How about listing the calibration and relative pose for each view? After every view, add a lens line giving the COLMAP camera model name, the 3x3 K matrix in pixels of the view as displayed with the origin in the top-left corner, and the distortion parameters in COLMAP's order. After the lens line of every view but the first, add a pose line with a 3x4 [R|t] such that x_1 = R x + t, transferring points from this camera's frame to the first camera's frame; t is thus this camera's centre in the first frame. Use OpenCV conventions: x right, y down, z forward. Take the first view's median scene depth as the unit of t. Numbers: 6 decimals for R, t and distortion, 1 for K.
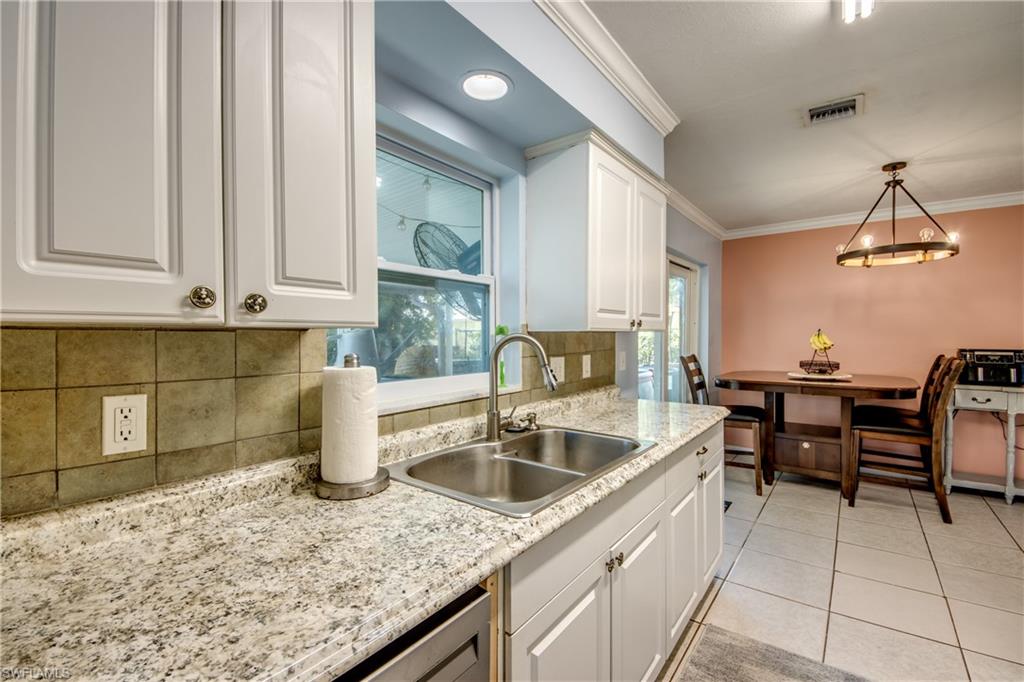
lens RADIAL K [[450.1, 0, 504.0], [0, 450.1, 343.8], [0, 0, 1]] dist [0.017521, -0.015988]
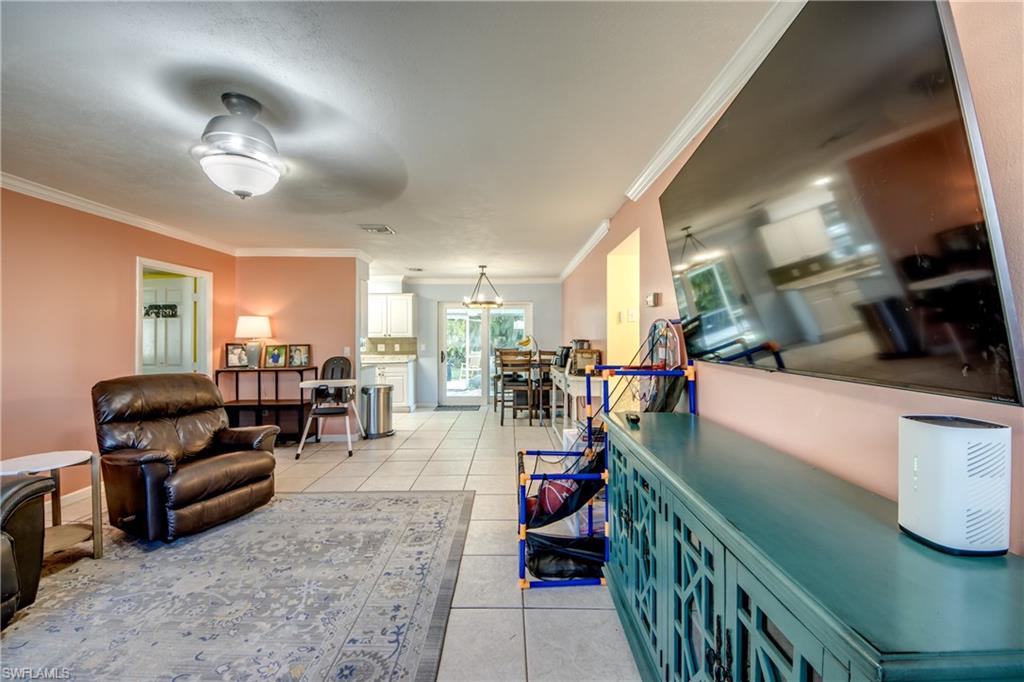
lens RADIAL K [[392.9, 0, 509.0], [0, 392.9, 335.1], [0, 0, 1]] dist [0.004033, -0.008645]
pose [[0.617974, -0.004944, -0.786183, 3.321568], [-0.011570, 0.999815, -0.015381, -0.008781], [0.786114, 0.018601, 0.617802, -0.207166]]
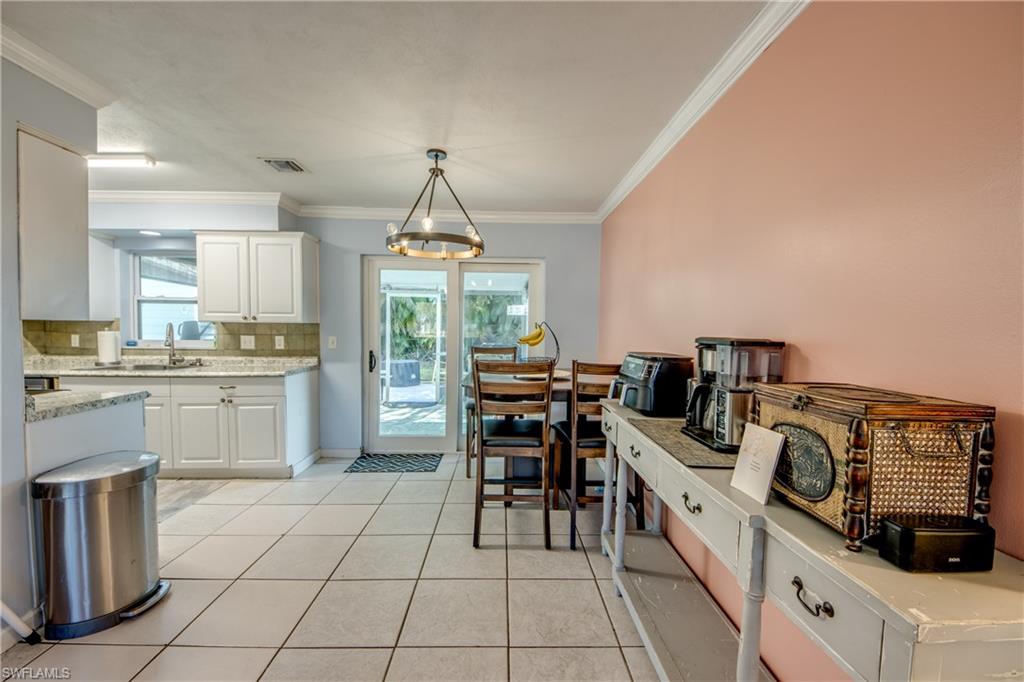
lens RADIAL K [[392.9, 0, 509.6], [0, 392.9, 340.2], [0, 0, 1]] dist [0.004033, -0.008645]
pose [[0.639006, 0.035949, -0.768361, 2.108510], [-0.027980, 0.999333, 0.023486, -0.022274], [0.768693, 0.006491, 0.639585, 0.756749]]
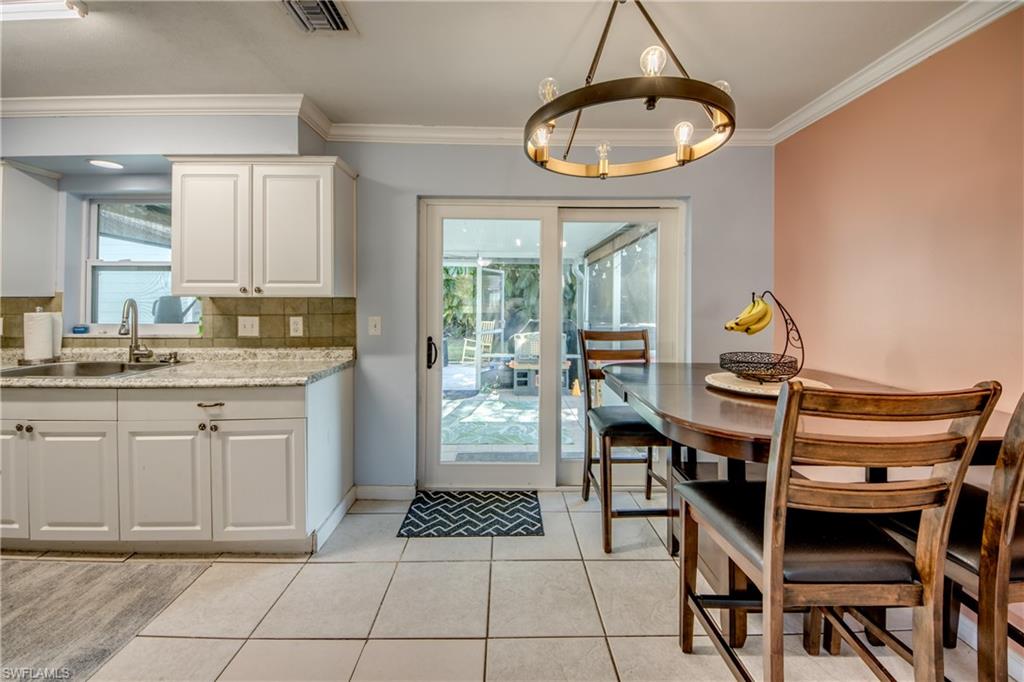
lens RADIAL K [[392.9, 0, 512.5], [0, 392.9, 297.8], [0, 0, 1]] dist [0.004033, -0.008645]
pose [[0.620254, 0.000432, -0.784401, 1.438458], [-0.019201, 0.999709, -0.014632, -0.022222], [0.784166, 0.024137, 0.620082, 0.863590]]
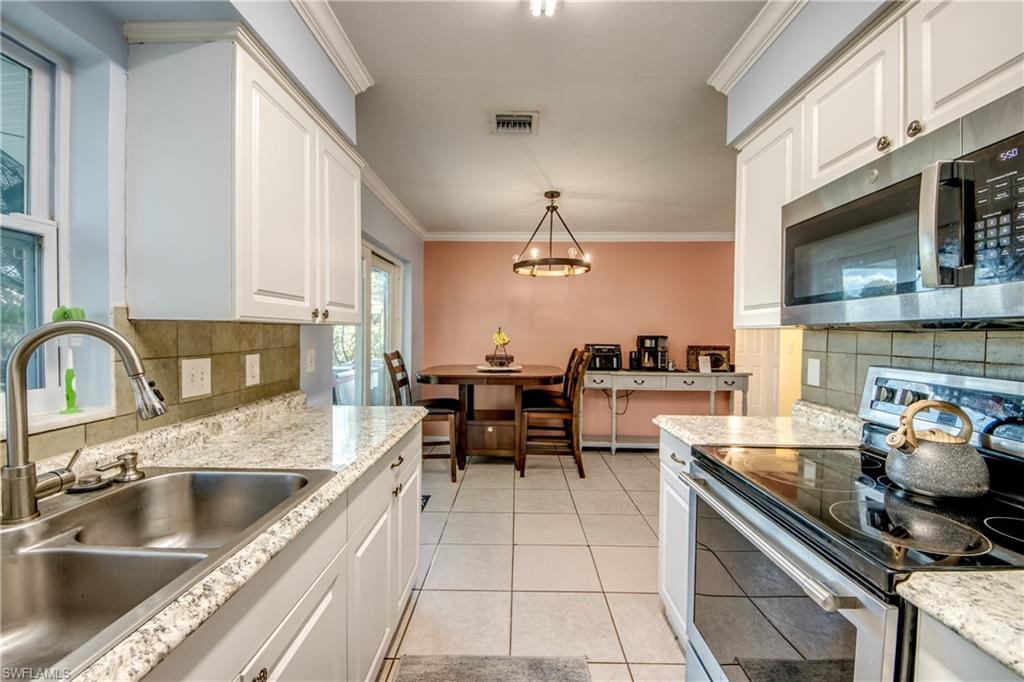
lens RADIAL K [[450.1, 0, 507.9], [0, 450.1, 335.6], [0, 0, 1]] dist [0.017521, -0.015988]
pose [[0.806892, 0.006386, 0.590665, 0.089661], [-0.000489, 0.999948, -0.010142, 0.001043], [-0.590699, 0.007895, 0.806853, 0.159189]]
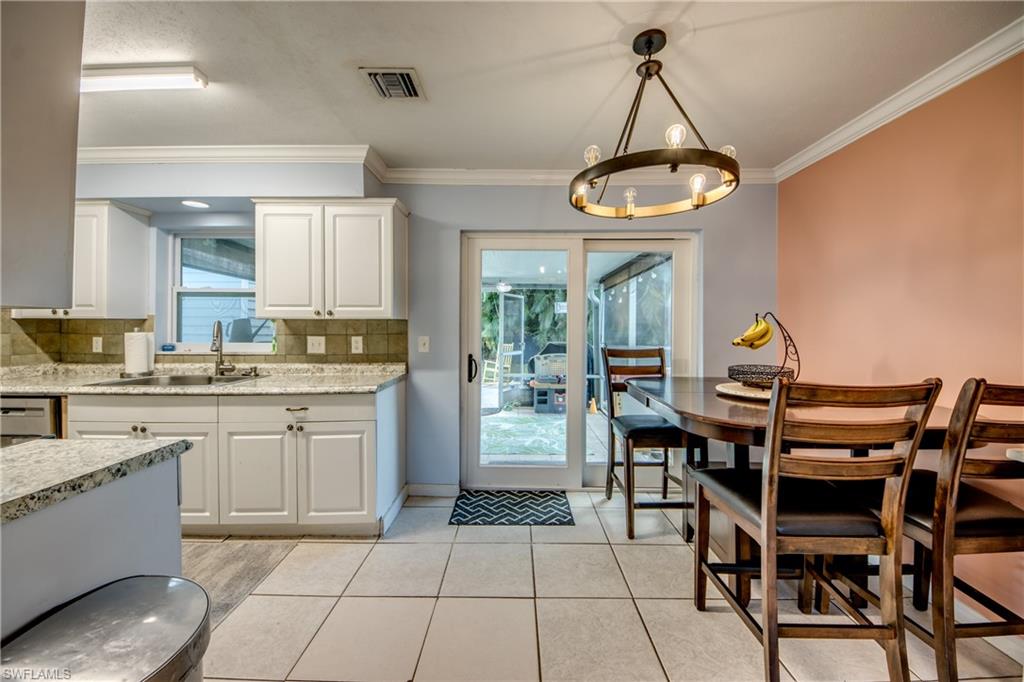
lens RADIAL K [[392.9, 0, 514.6], [0, 392.9, 324.2], [0, 0, 1]] dist [0.004033, -0.008645]
pose [[0.606699, 0.002114, -0.794929, 1.513581], [-0.017999, 0.999777, -0.011078, -0.007938], [0.794728, 0.021029, 0.606602, 0.707368]]
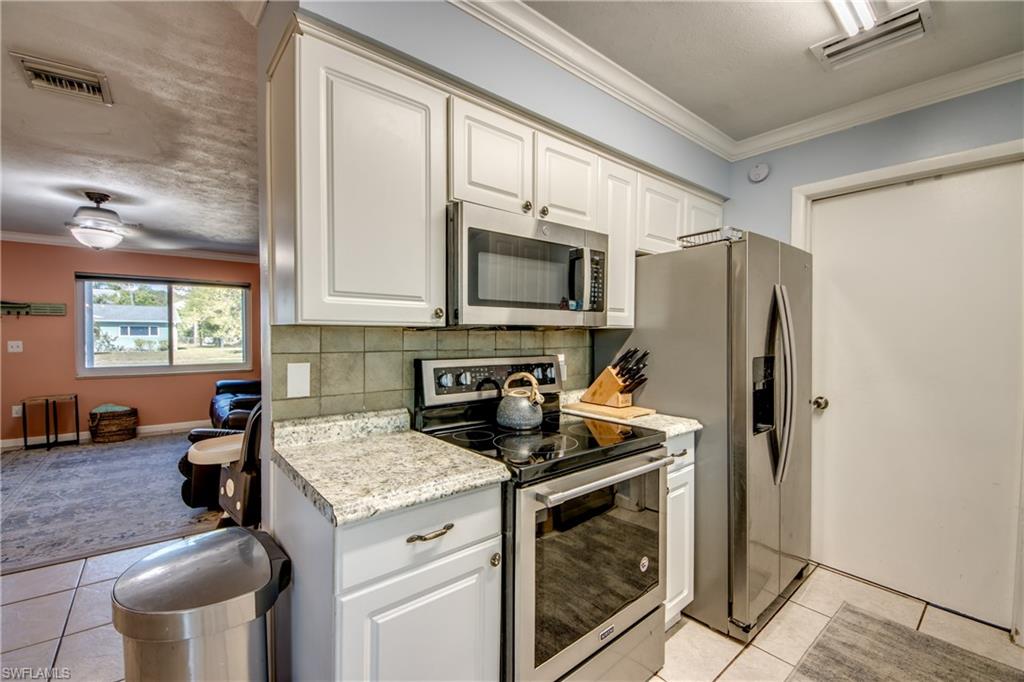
lens RADIAL K [[432.8, 0, 504.9], [0, 432.8, 339.1], [0, 0, 1]] dist [0.016690, -0.011764]
pose [[-0.972310, -0.003572, 0.233666, 0.592875], [0.003652, 0.999529, 0.030472, -0.017922], [-0.233664, 0.030481, -0.971839, 1.028007]]
